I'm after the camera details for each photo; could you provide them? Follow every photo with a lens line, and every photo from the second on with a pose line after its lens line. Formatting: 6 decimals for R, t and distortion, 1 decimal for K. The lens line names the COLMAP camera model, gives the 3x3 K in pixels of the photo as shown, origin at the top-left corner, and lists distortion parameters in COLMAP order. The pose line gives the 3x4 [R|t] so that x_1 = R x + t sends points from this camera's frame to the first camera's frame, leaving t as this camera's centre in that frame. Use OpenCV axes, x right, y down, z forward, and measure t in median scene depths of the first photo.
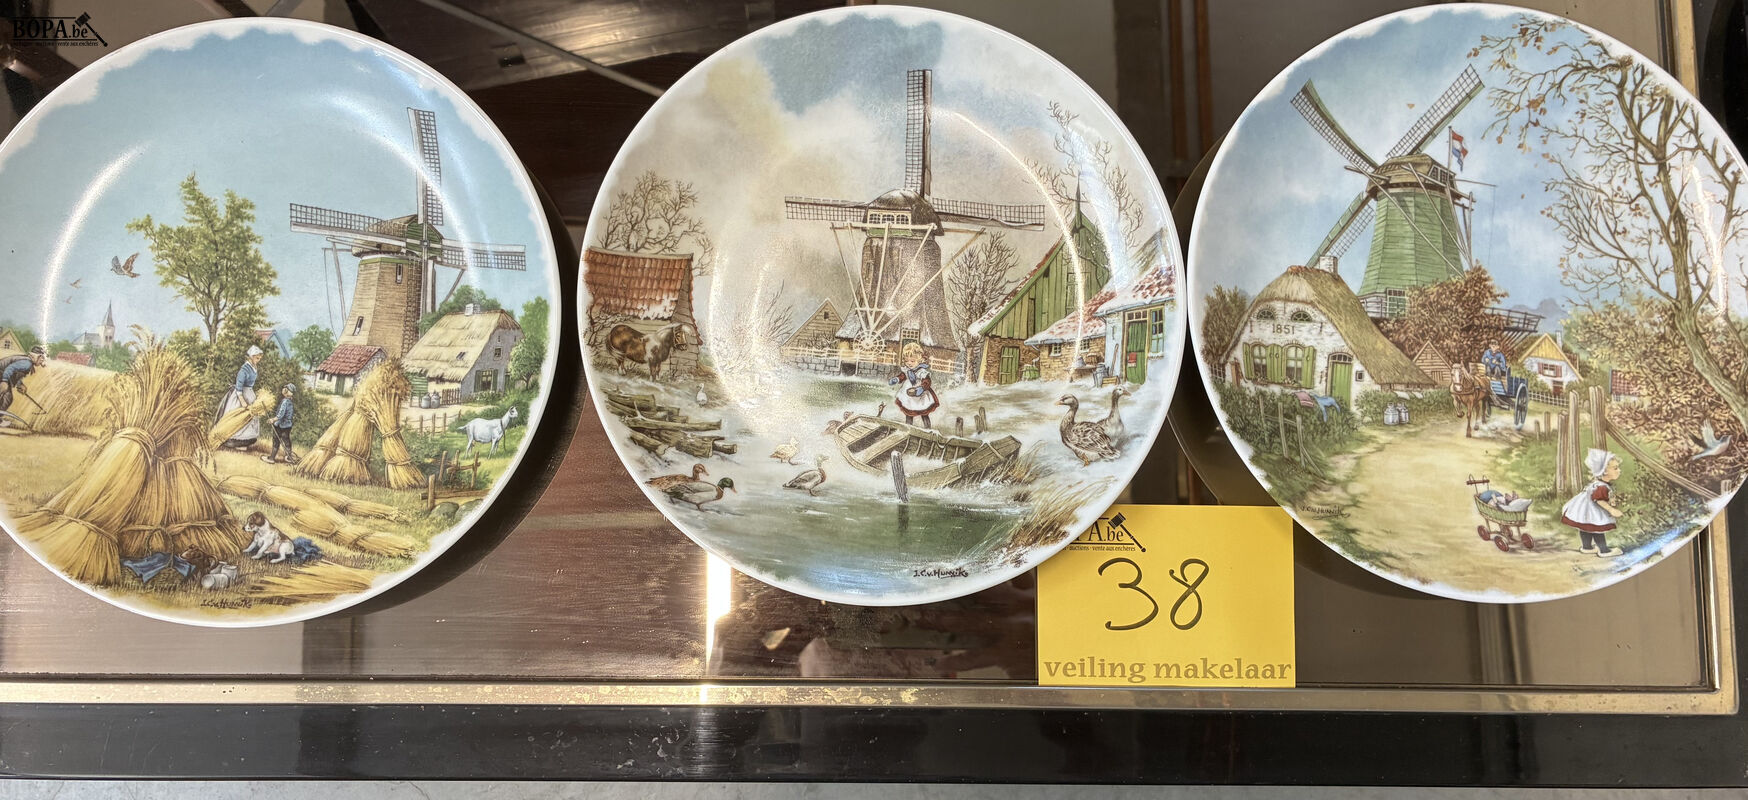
lens RADIAL K [[1413.5, 0, 874.0], [0, 1413.5, 400.0], [0, 0, 1]] dist [0.009766, -0.002585]
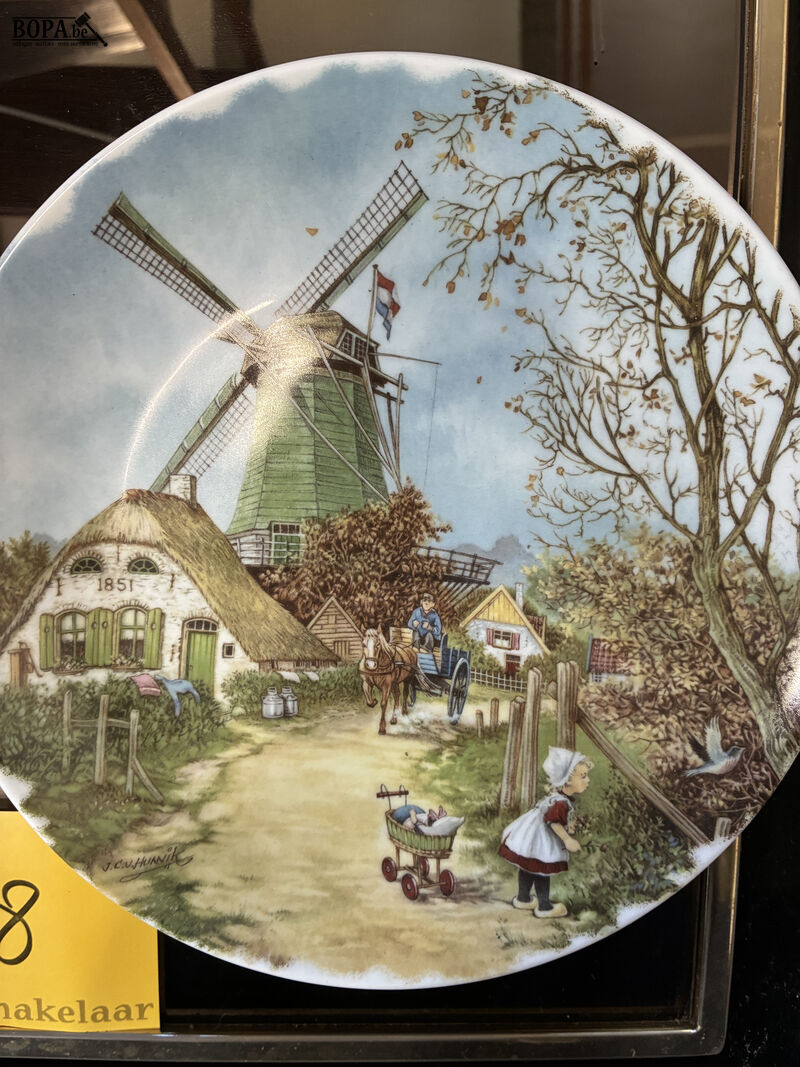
lens RADIAL K [[854.3, 0, 400.0], [0, 854.3, 533.5], [0, 0, 1]] dist [0.001481, -0.004289]
pose [[0.999972, -0.004767, -0.005700, 0.441957], [0.006090, 0.965247, 0.261267, -0.186324], [0.004257, -0.261294, 0.965250, 0.627559]]
